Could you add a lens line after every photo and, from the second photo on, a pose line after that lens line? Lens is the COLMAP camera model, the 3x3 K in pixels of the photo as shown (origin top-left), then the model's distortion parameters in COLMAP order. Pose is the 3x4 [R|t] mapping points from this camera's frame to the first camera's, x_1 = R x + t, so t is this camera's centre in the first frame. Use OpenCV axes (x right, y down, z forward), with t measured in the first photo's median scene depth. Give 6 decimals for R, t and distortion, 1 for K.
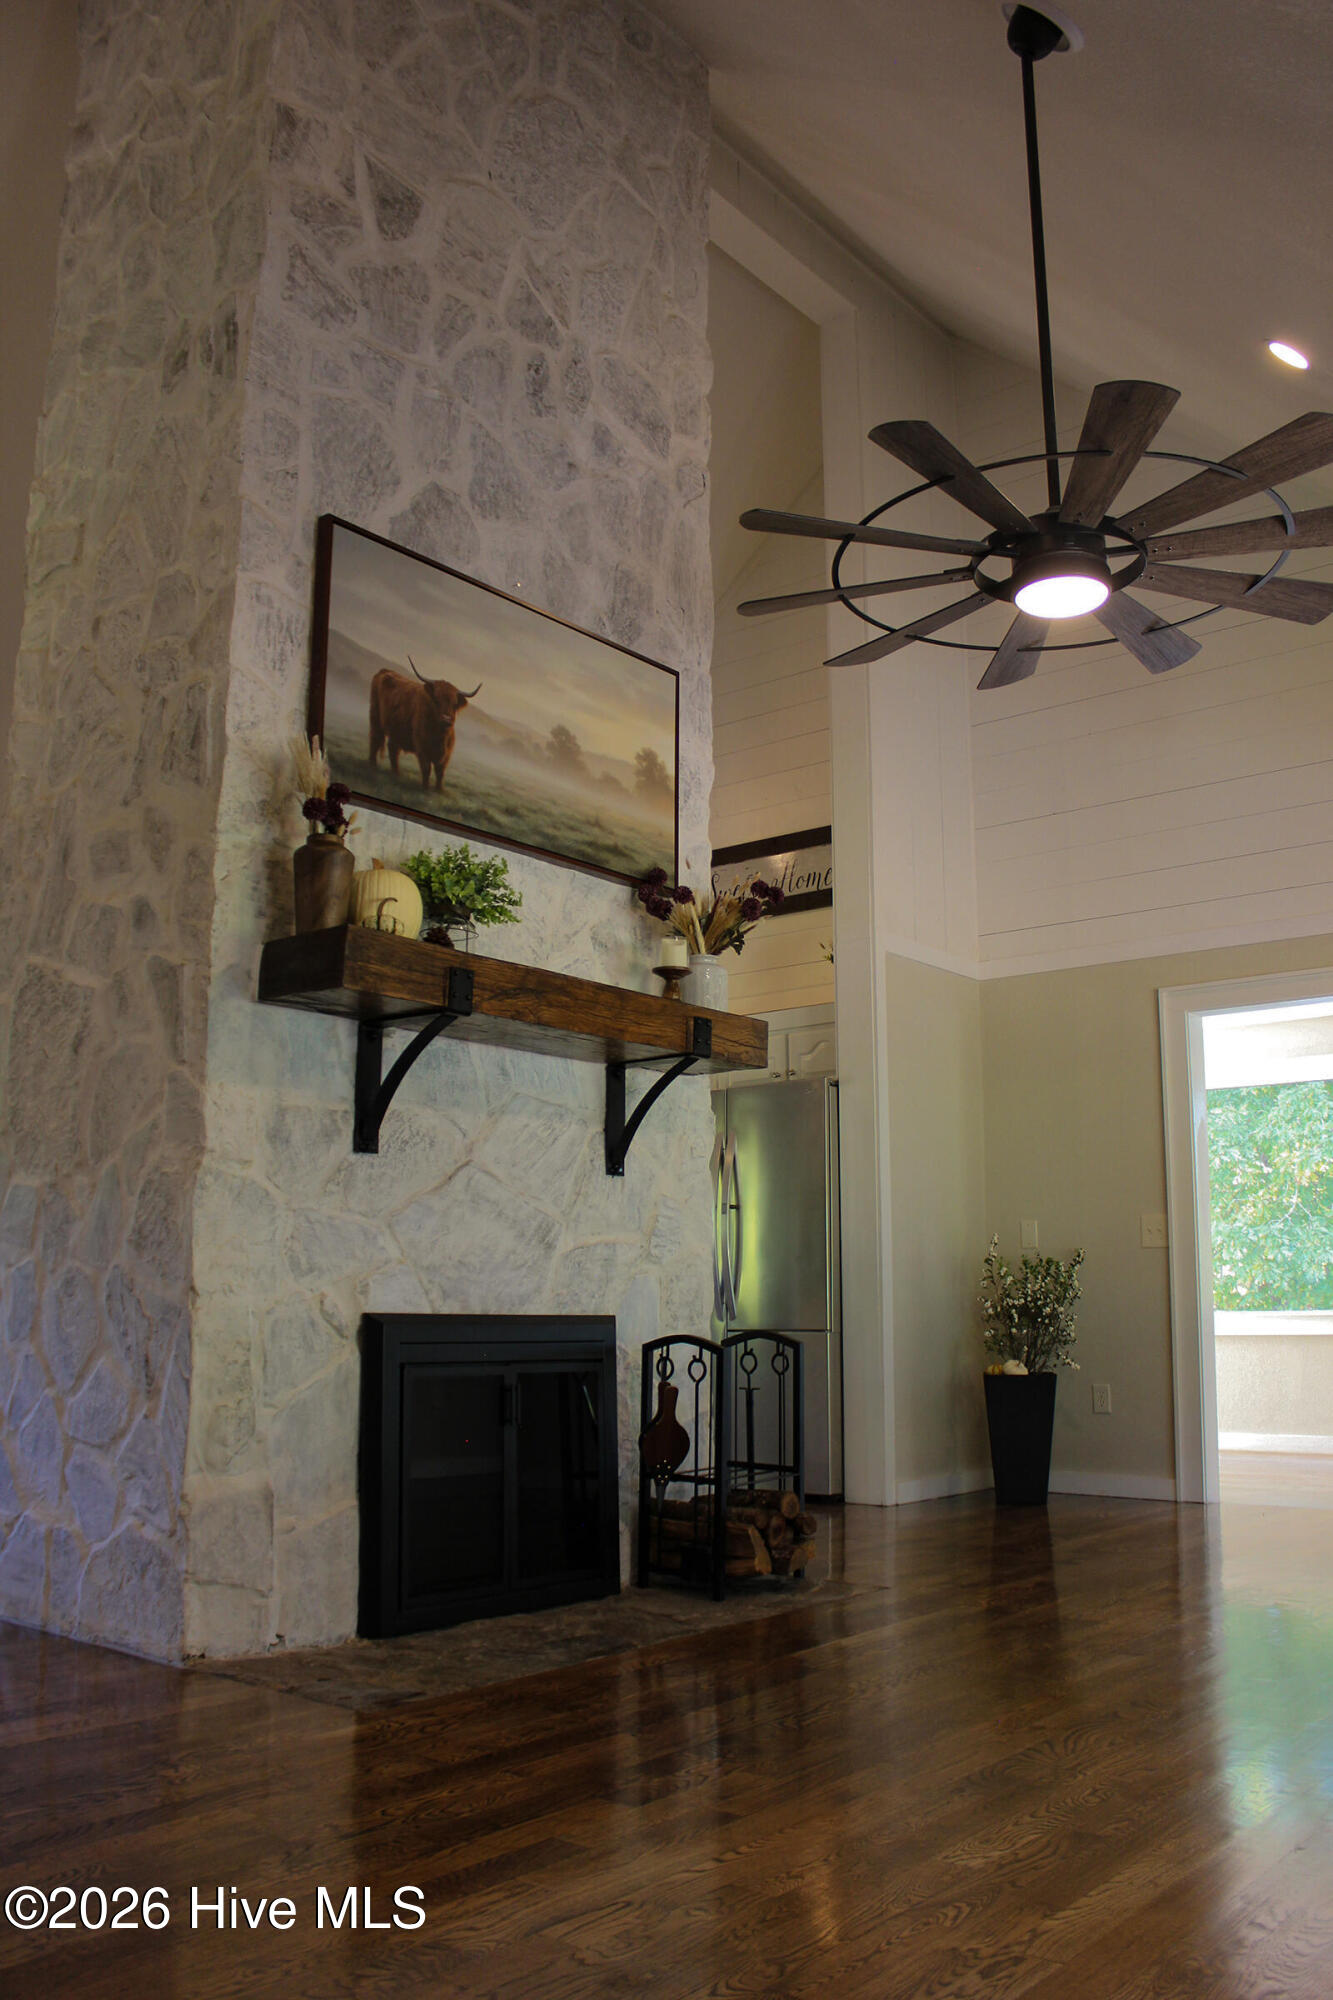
lens RADIAL K [[1680.1, 0, 685.8], [0, 1680.1, 1021.5], [0, 0, 1]] dist [-0.155609, 0.136464]
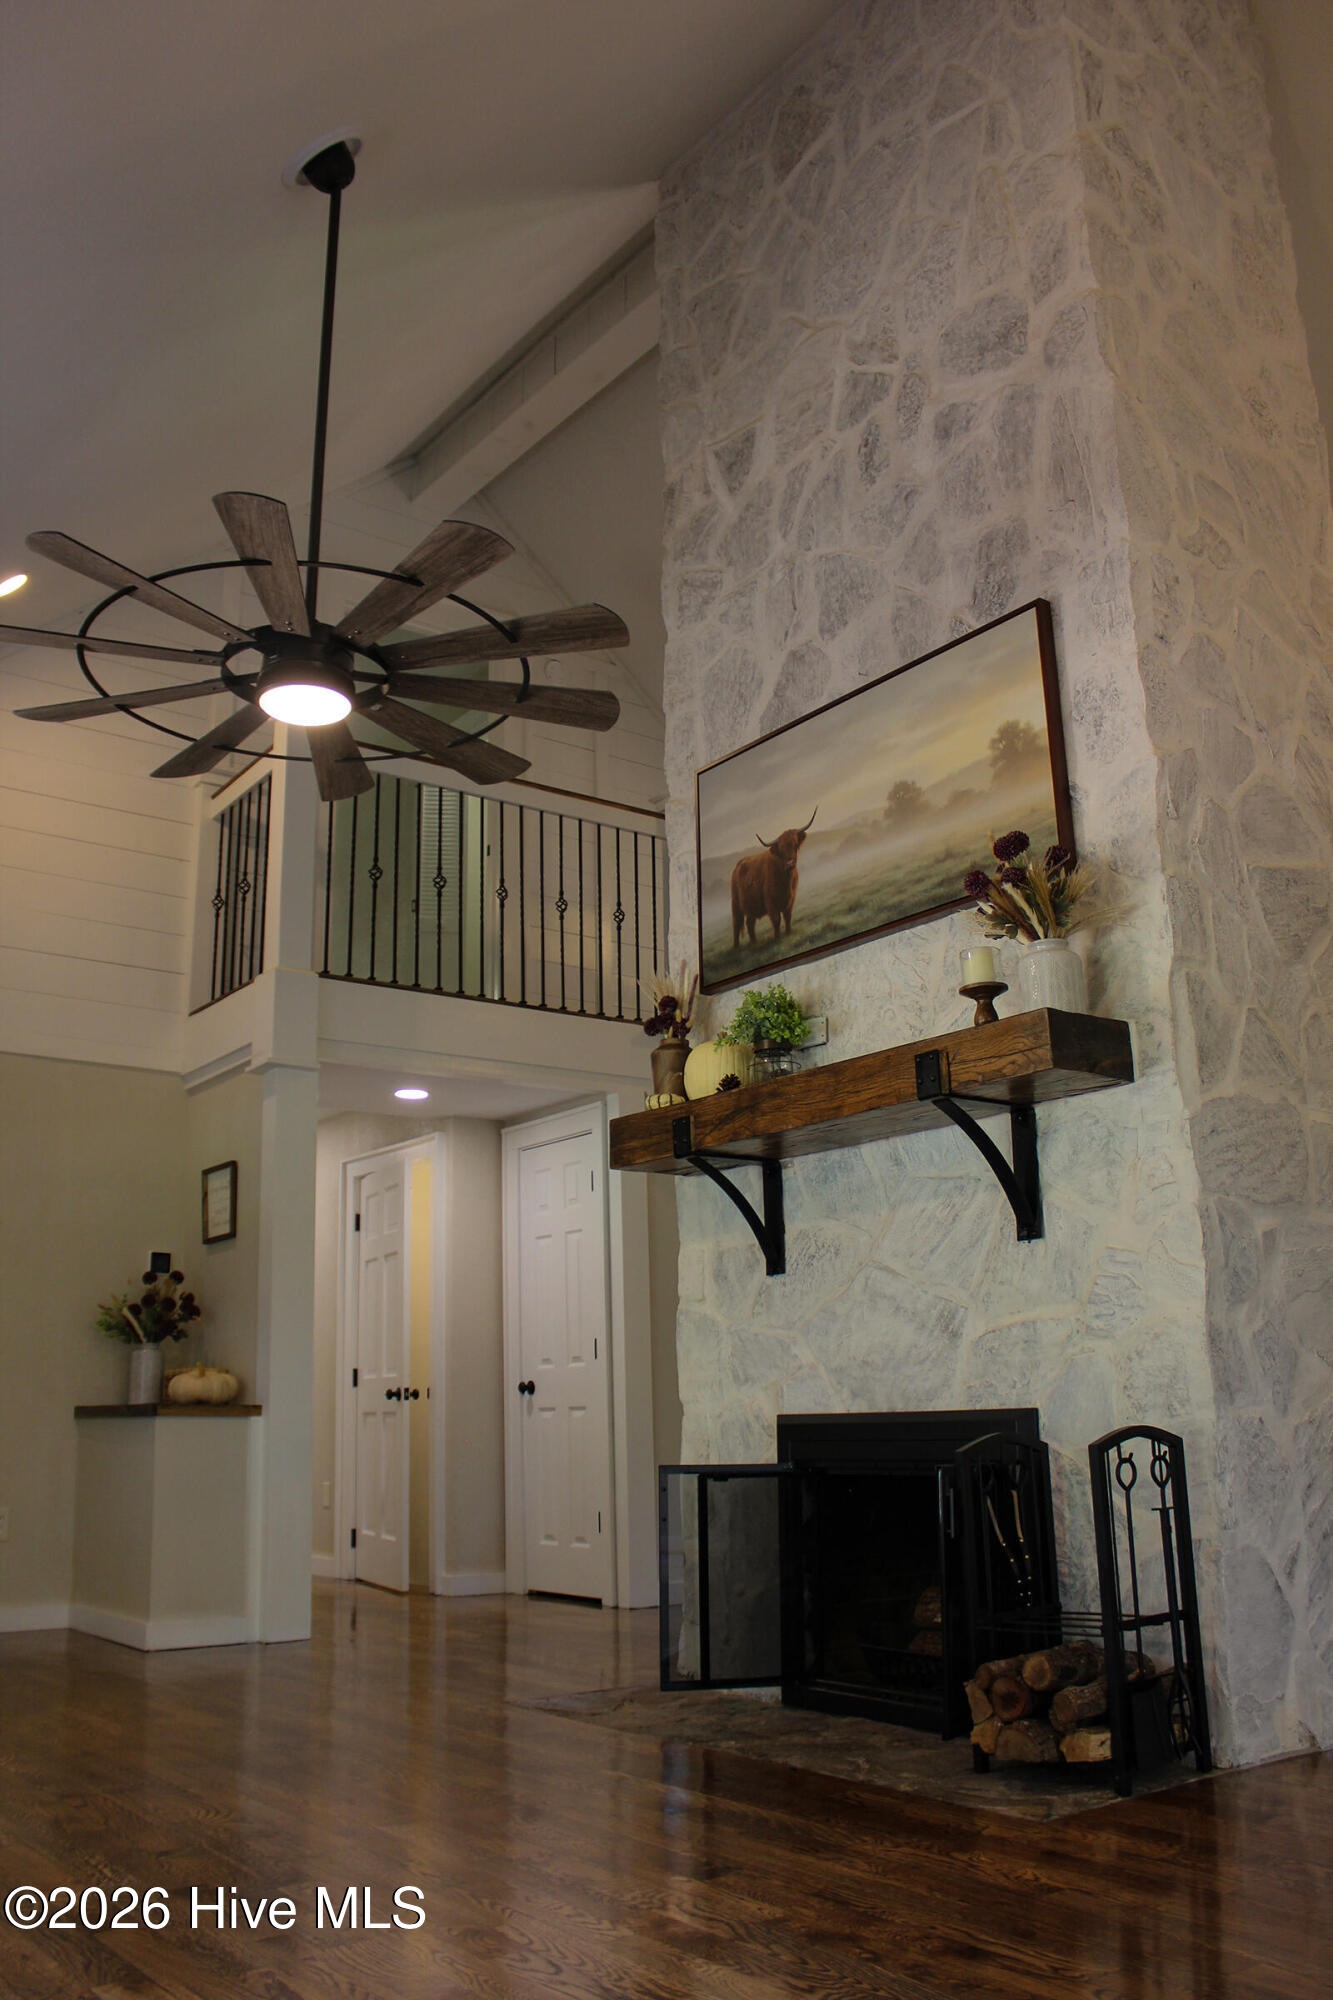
lens RADIAL K [[1680.1, 0, 669.5], [0, 1680.1, 998.1], [0, 0, 1]] dist [-0.155609, 0.136464]
pose [[-0.244840, -0.231912, -0.941419, 0.887033], [0.187323, 0.941363, -0.280616, 0.193994], [0.951296, -0.245056, -0.187041, 1.106915]]
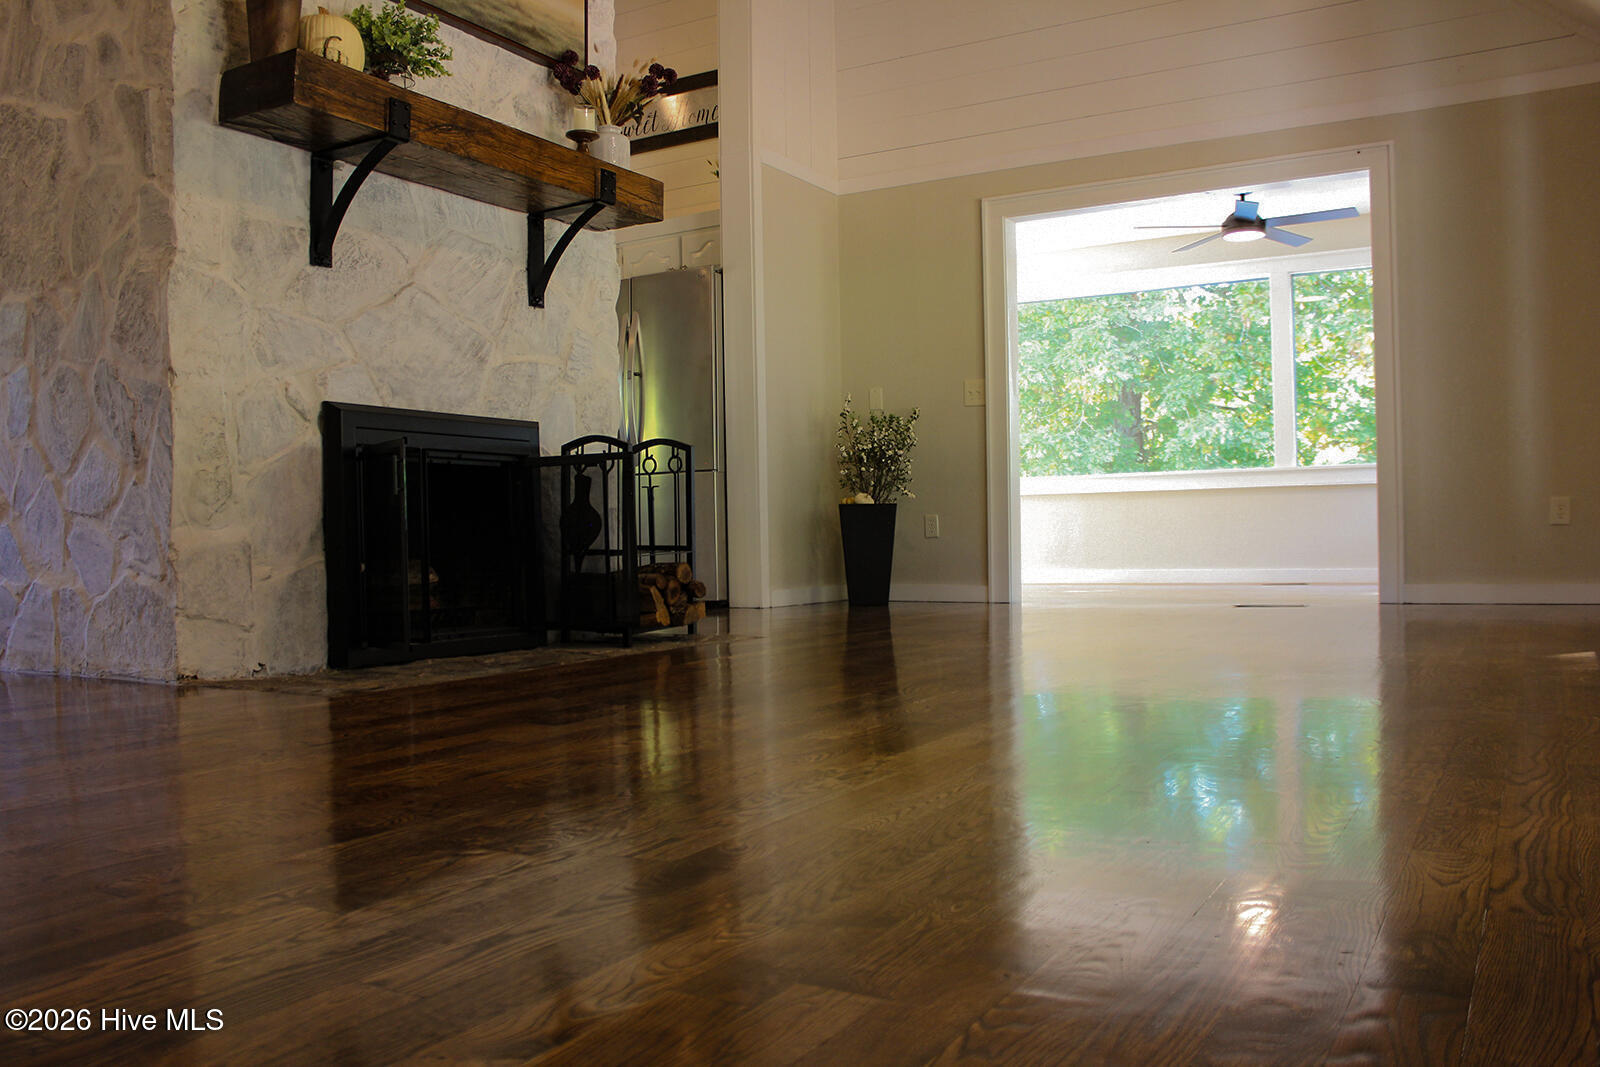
lens RADIAL K [[1344.1, 0, 811.5], [0, 1344.1, 547.0], [0, 0, 1]] dist [-0.155609, 0.136464]
pose [[0.988017, -0.017775, 0.153317, 0.003705], [-0.009695, 0.984238, 0.176583, 0.099205], [-0.154040, -0.175954, 0.972272, 0.014998]]
